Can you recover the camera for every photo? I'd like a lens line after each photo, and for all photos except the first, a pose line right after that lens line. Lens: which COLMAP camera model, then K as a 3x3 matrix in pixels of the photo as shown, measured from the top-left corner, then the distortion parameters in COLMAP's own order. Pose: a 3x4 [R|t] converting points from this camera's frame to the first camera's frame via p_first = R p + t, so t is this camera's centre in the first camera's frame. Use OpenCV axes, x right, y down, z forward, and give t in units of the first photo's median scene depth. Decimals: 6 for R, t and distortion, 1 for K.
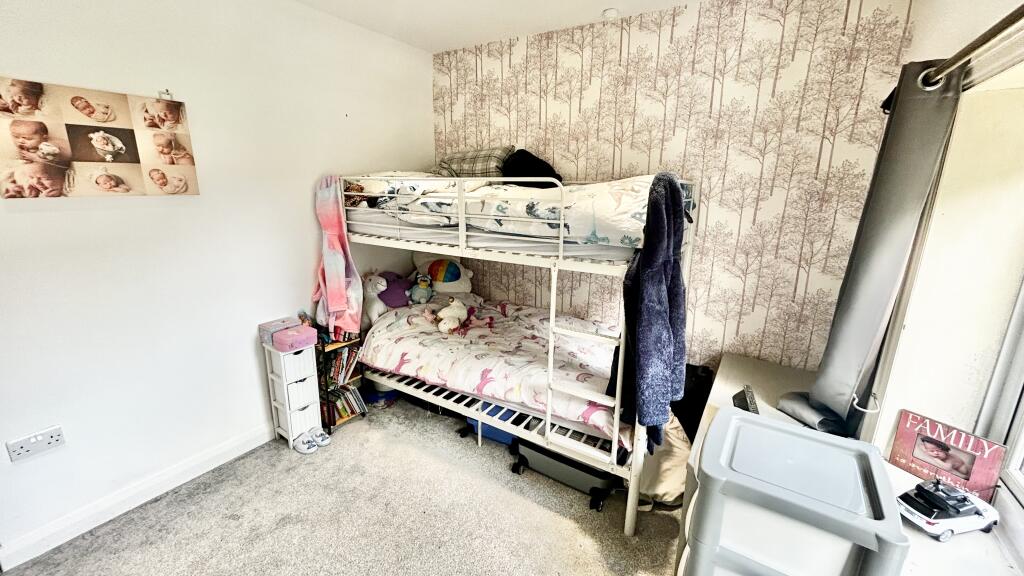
lens RADIAL K [[415.0, 0, 503.9], [0, 415.0, 285.2], [0, 0, 1]] dist [-0.003981, 0.002041]
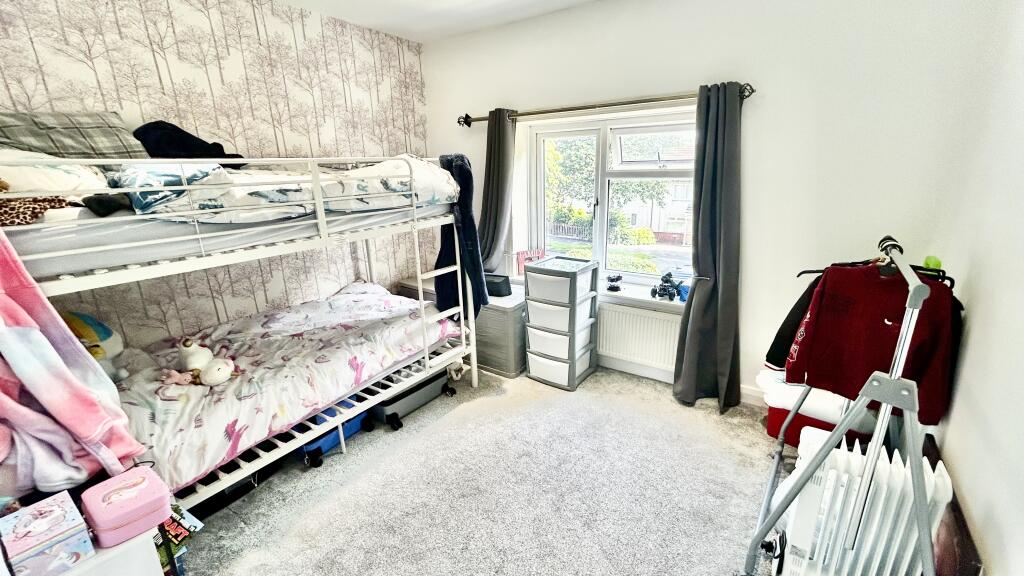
lens RADIAL K [[415.0, 0, 502.9], [0, 415.0, 289.3], [0, 0, 1]] dist [-0.003981, 0.002041]
pose [[0.063392, -0.302016, 0.951193, -0.945439], [0.263821, 0.924276, 0.275887, -0.128694], [-0.962486, 0.233455, 0.138270, 0.521946]]
